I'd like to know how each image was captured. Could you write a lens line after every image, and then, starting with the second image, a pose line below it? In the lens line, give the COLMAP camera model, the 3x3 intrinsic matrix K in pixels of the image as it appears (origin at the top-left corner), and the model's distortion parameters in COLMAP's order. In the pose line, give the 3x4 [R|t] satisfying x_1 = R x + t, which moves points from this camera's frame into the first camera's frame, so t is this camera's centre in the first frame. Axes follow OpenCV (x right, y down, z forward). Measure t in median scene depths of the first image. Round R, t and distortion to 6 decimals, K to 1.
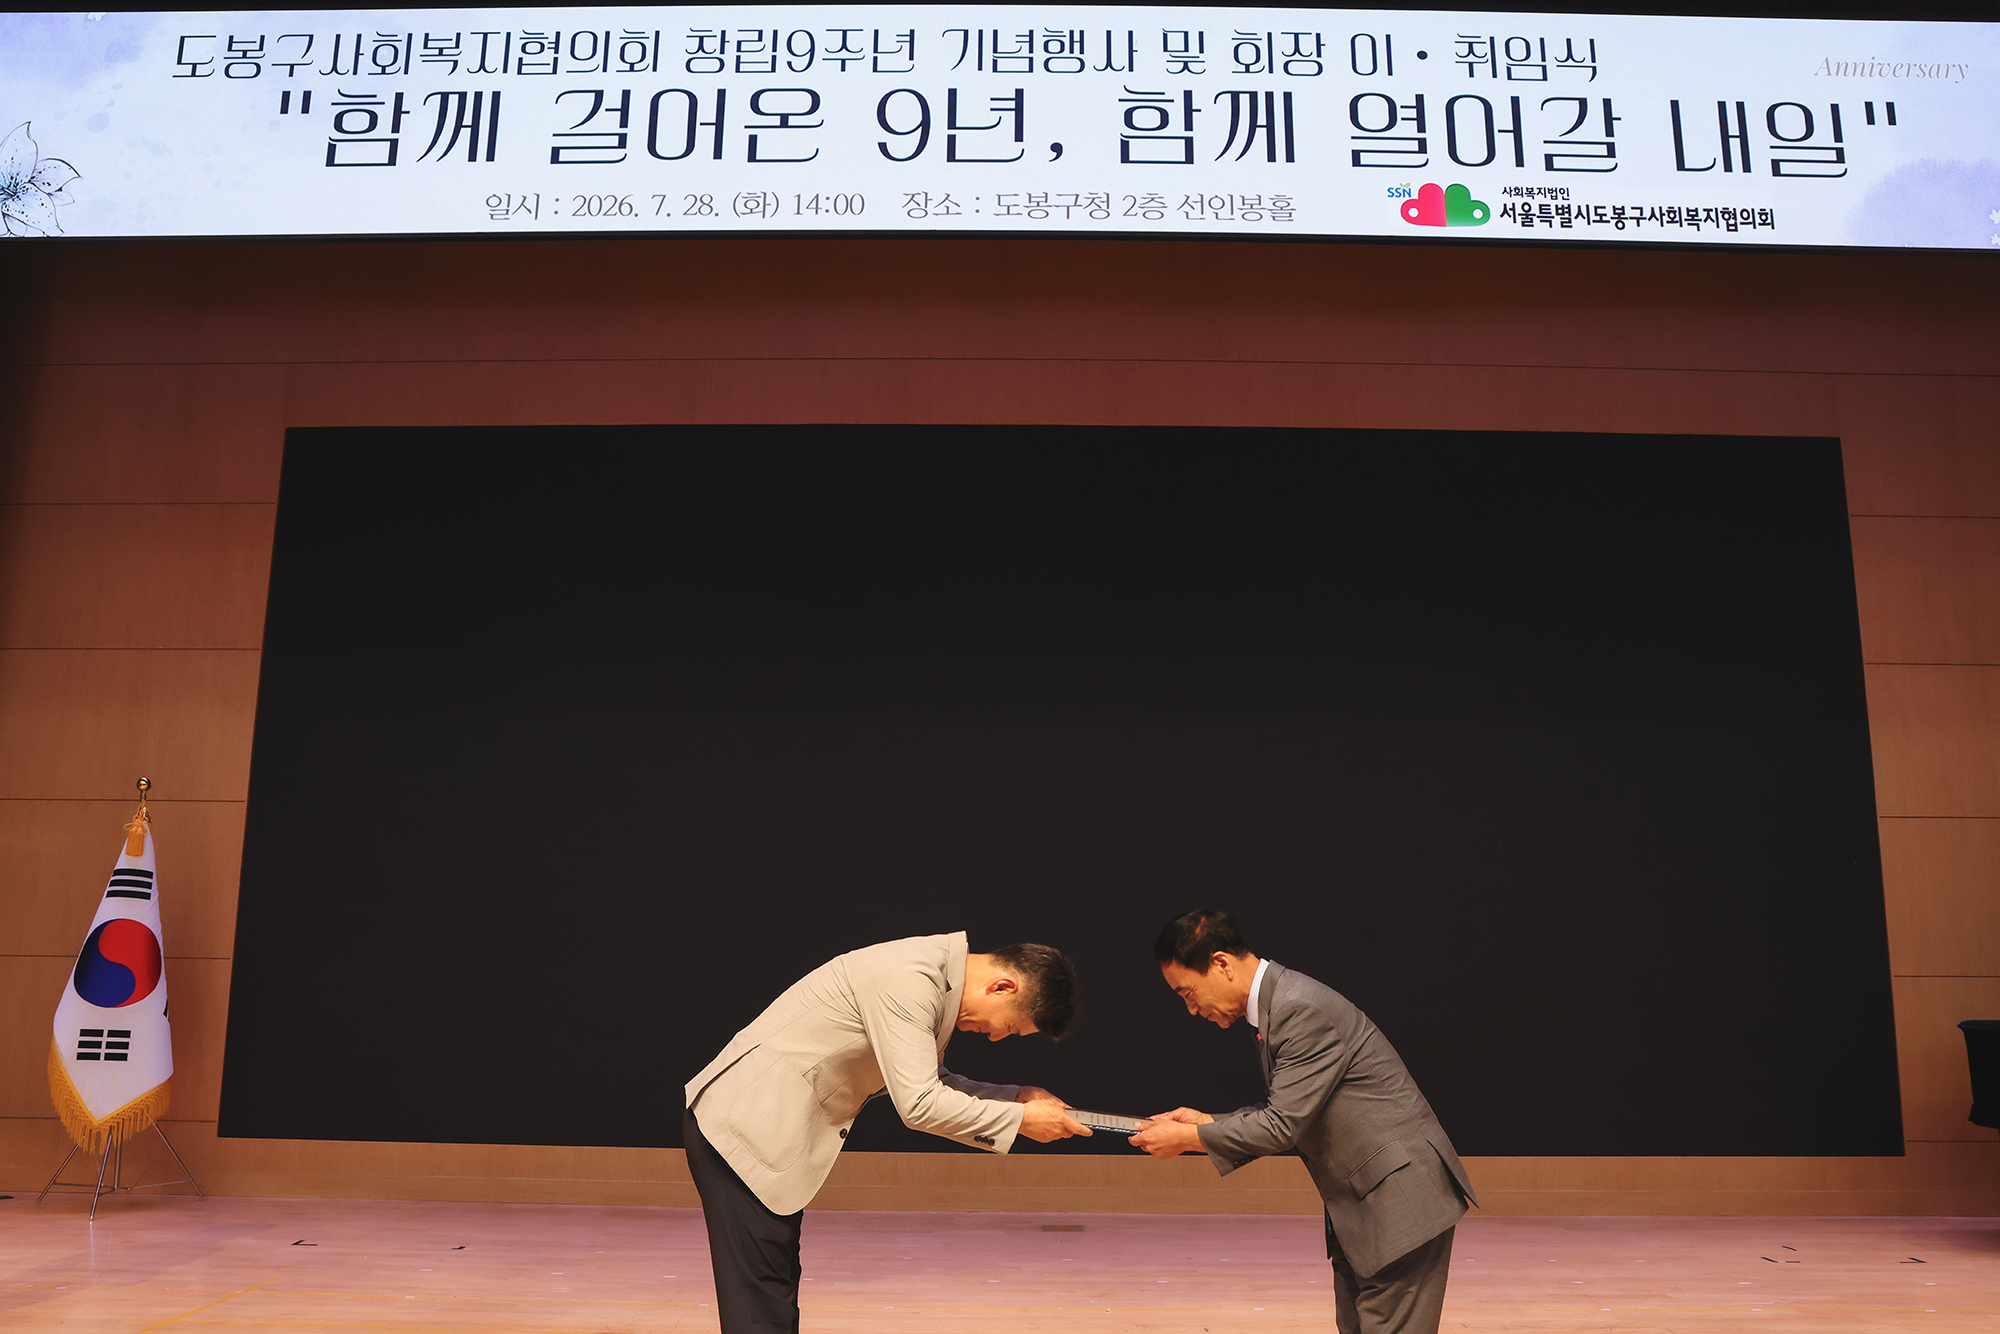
lens RADIAL K [[1383.8, 0, 1001.4], [0, 1383.8, 759.6], [0, 0, 1]] dist [-0.068982, 0.050248]
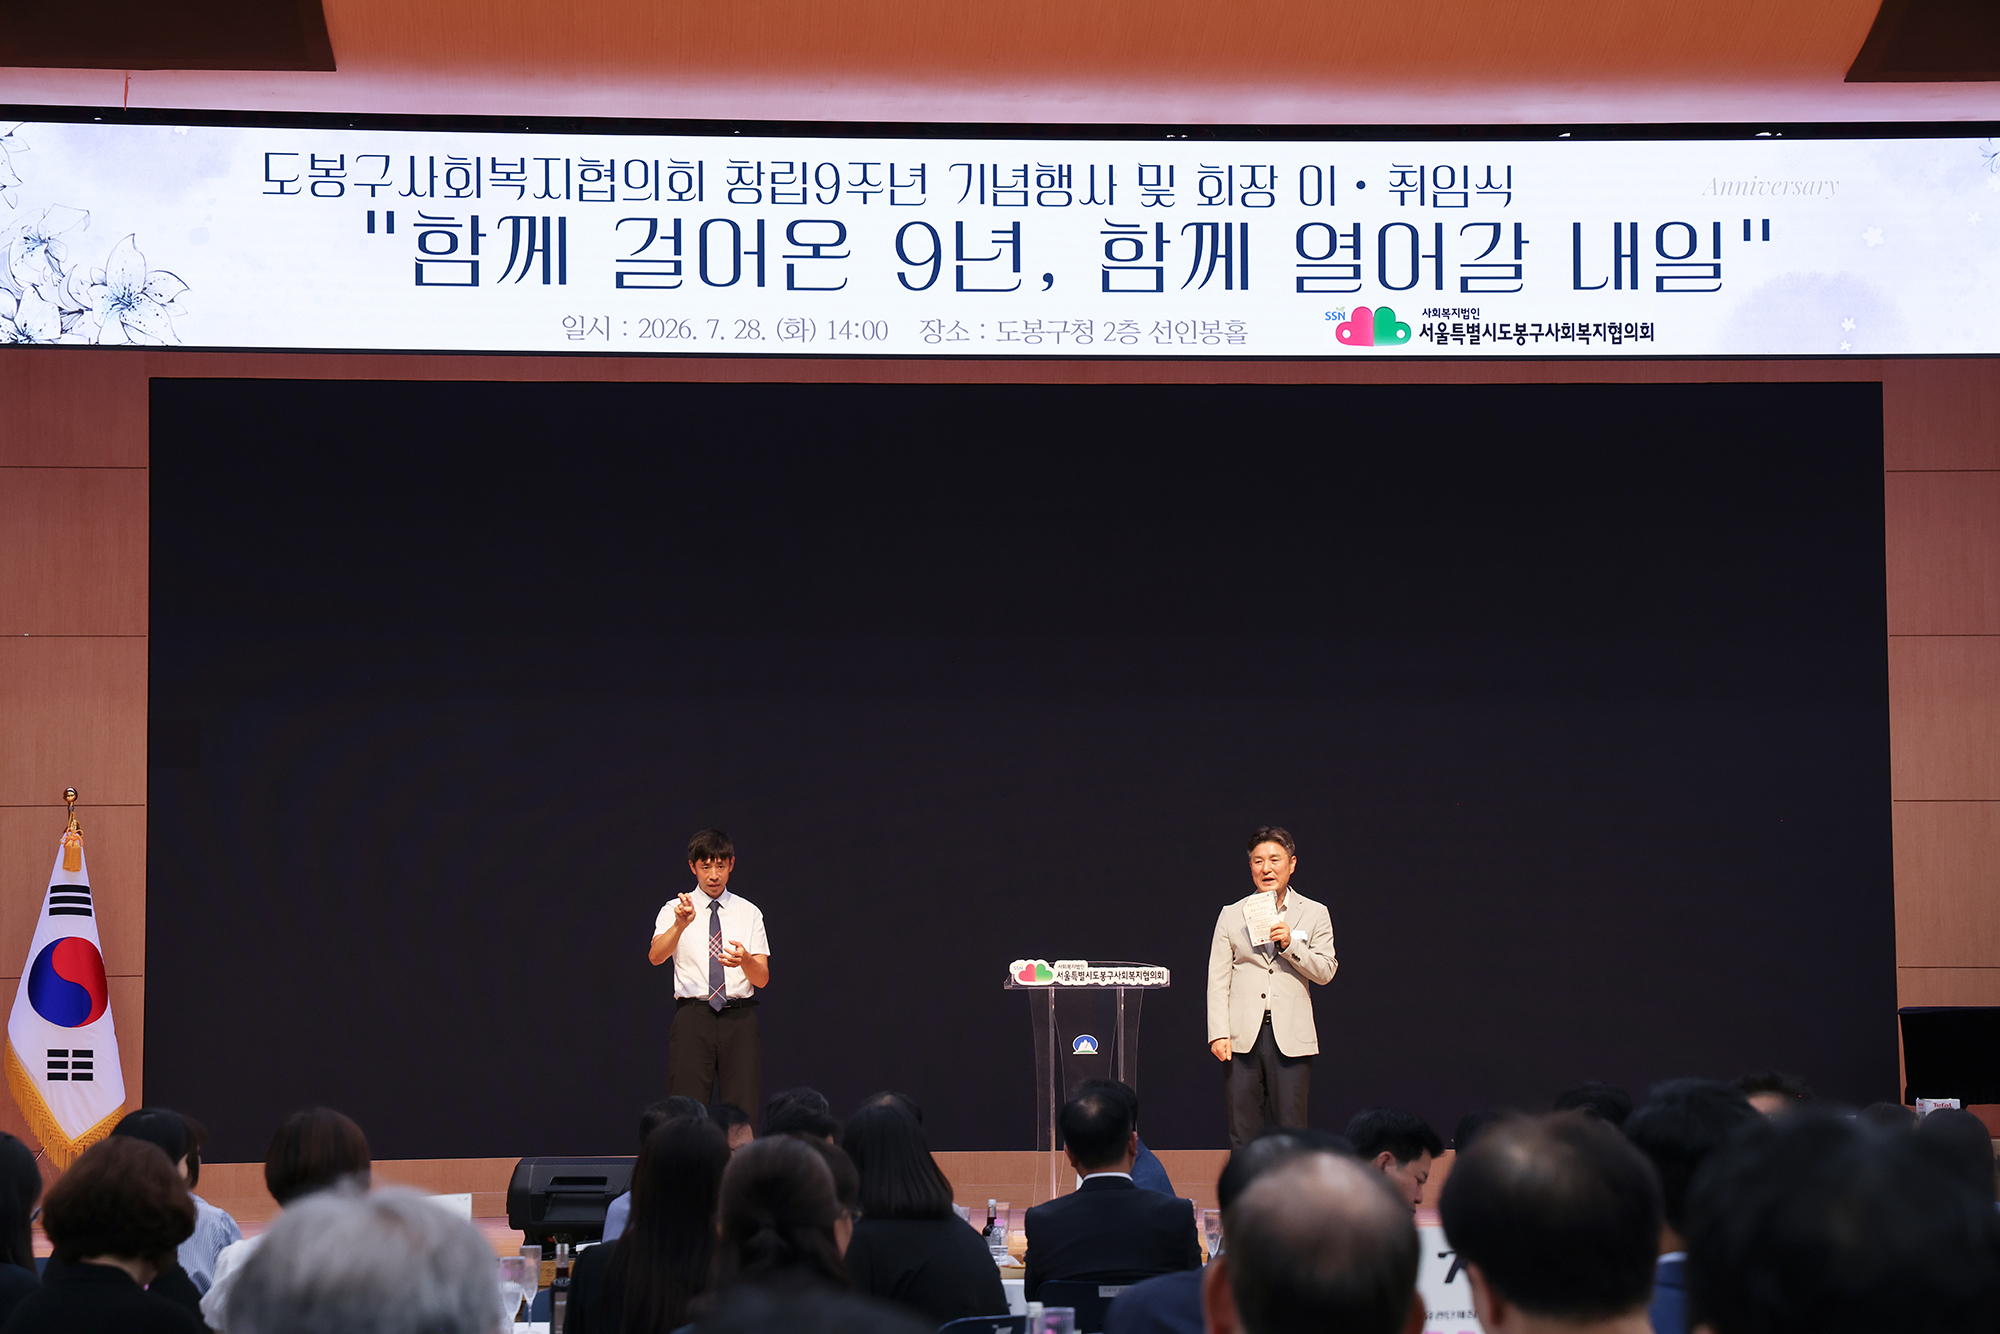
lens RADIAL K [[4725.7, 0, 995.4], [0, 4725.7, 699.2], [0, 0, 1]] dist [0.647934, -0.117046]
pose [[0.996478, -0.009836, 0.083270, -0.349012], [0.002430, 0.996066, 0.088579, -0.445108], [-0.083814, -0.088065, 0.992582, -3.090394]]
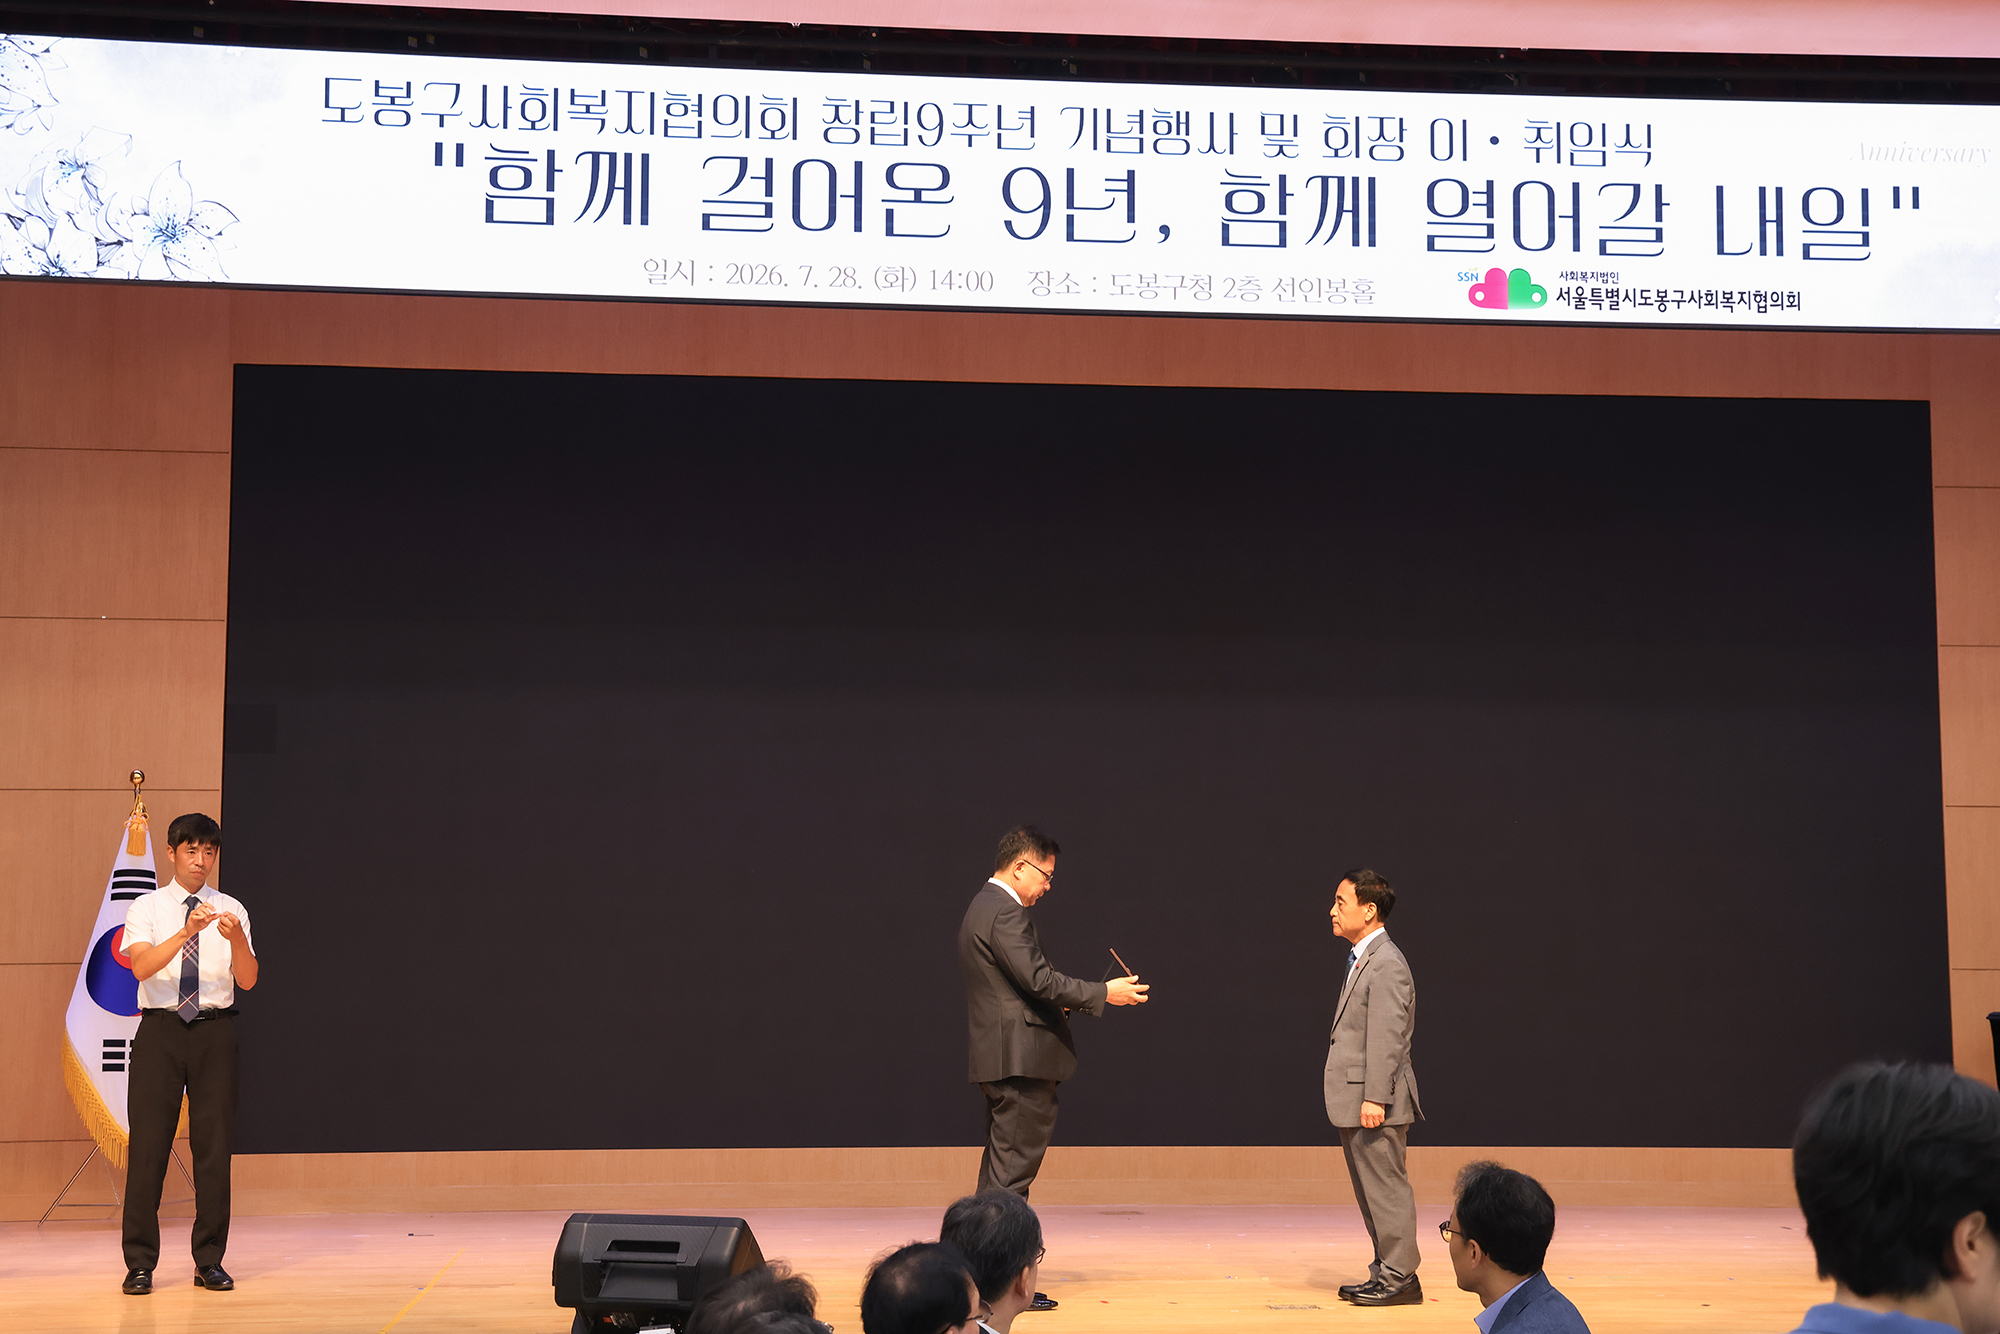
lens RADIAL K [[3417.0, 0, 1048.4], [0, 3417.0, 672.8], [0, 0, 1]] dist [0.247606, 0.313454]
pose [[0.992195, 0.005558, 0.124575, -0.394595], [-0.011330, 0.998893, 0.045666, -0.213041], [-0.124183, -0.046721, 0.991159, -1.748412]]
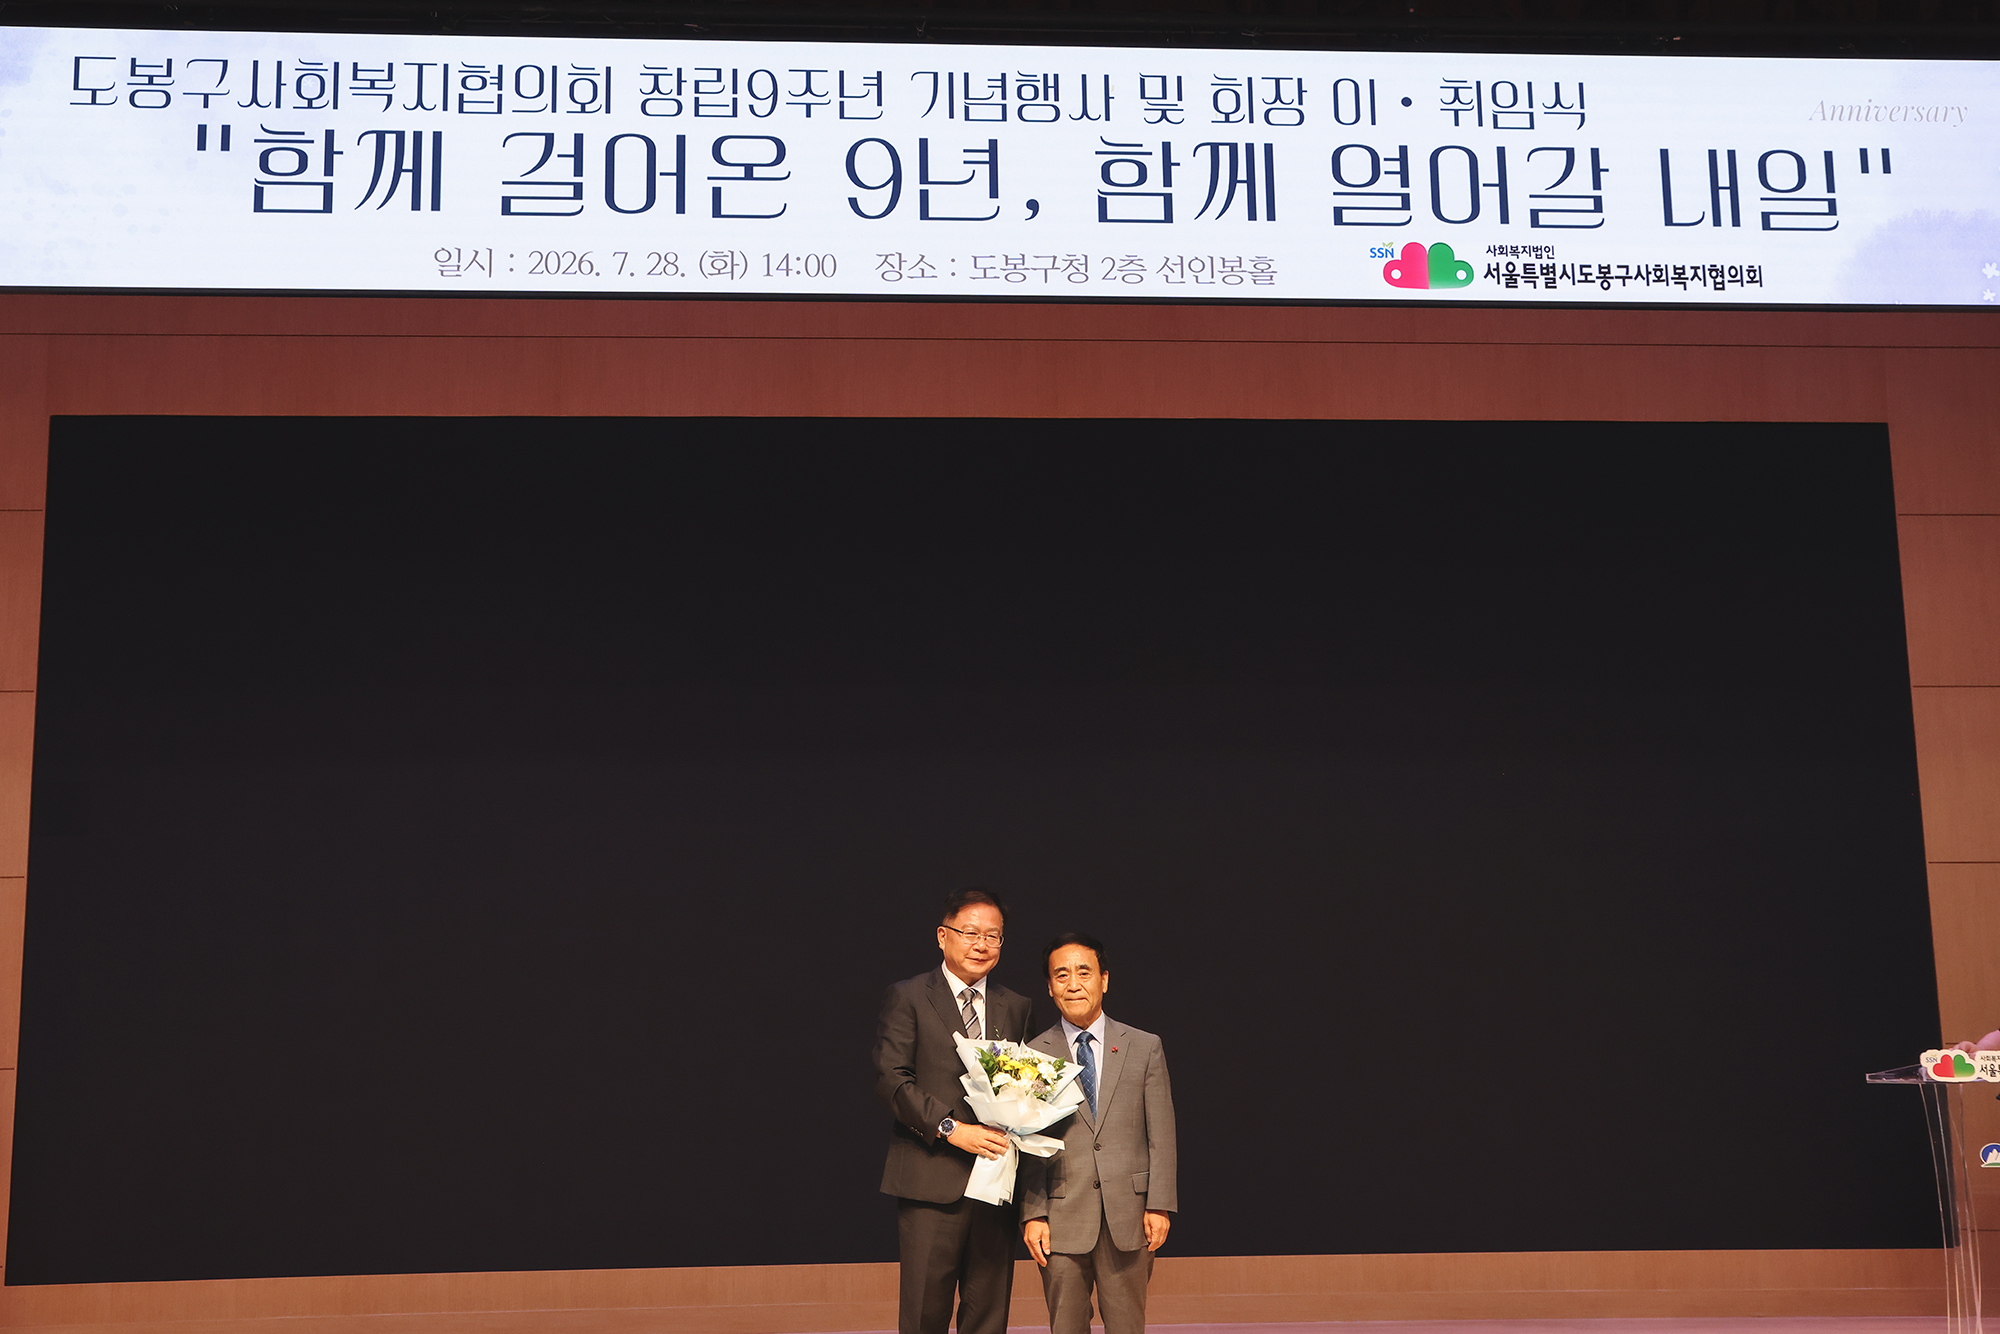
lens RADIAL K [[2868.0, 0, 953.6], [0, 2868.0, 583.3], [0, 0, 1]] dist [0.046405, 0.350945]
pose [[0.995779, -0.006837, 0.091533, -0.202009], [0.009757, 0.999456, -0.031491, -0.115069], [-0.091268, 0.032252, 0.995304, -1.003332]]
